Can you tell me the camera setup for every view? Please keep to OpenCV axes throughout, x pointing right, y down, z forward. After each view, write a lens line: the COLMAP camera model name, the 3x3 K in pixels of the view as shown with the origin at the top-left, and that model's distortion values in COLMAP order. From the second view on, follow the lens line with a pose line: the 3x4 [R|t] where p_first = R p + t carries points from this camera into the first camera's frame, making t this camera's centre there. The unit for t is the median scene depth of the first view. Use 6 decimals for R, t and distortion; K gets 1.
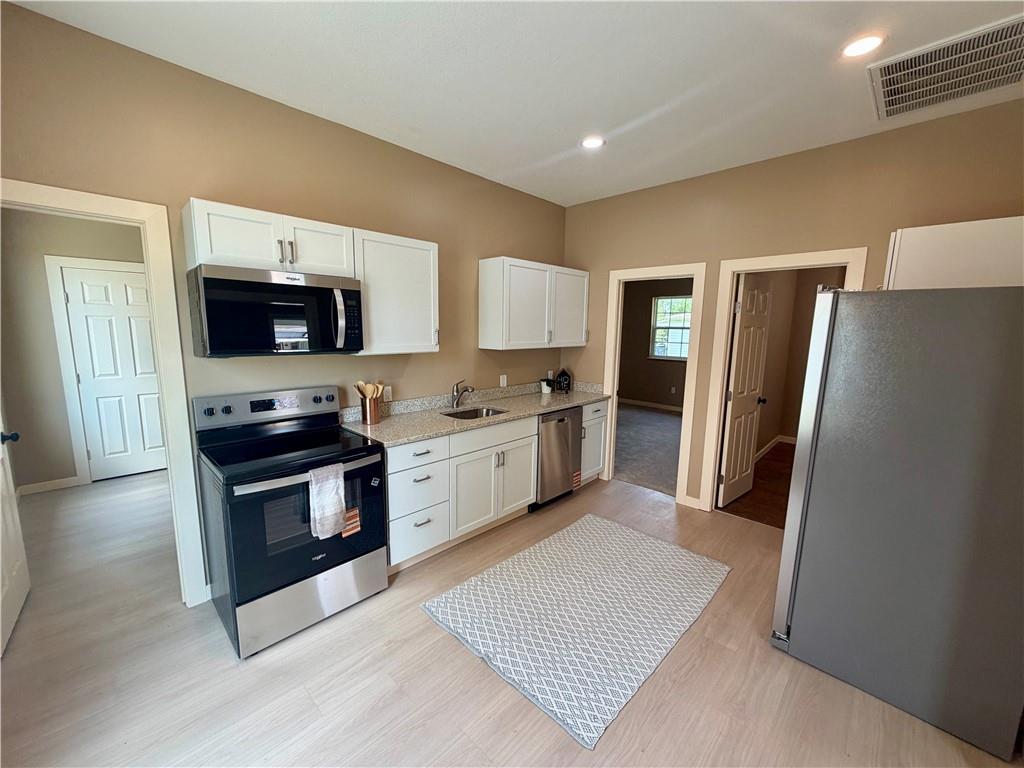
lens RADIAL K [[405.7, 0, 506.0], [0, 405.7, 387.4], [0, 0, 1]] dist [0.000203, 0.000175]
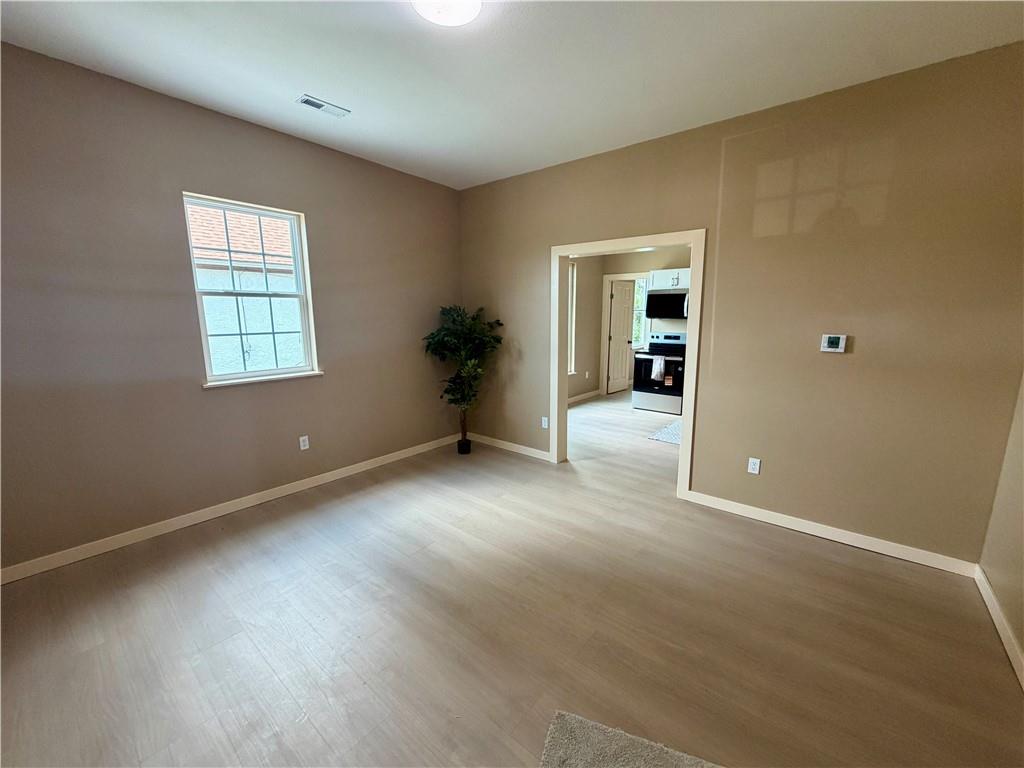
lens RADIAL K [[405.7, 0, 508.2], [0, 405.7, 383.6], [0, 0, 1]] dist [0.000203, 0.000175]
pose [[0.073149, 0.161382, -0.984177, 1.686643], [-0.135349, 0.979298, 0.150522, 0.068284], [0.988094, 0.122196, 0.093477, -0.239694]]
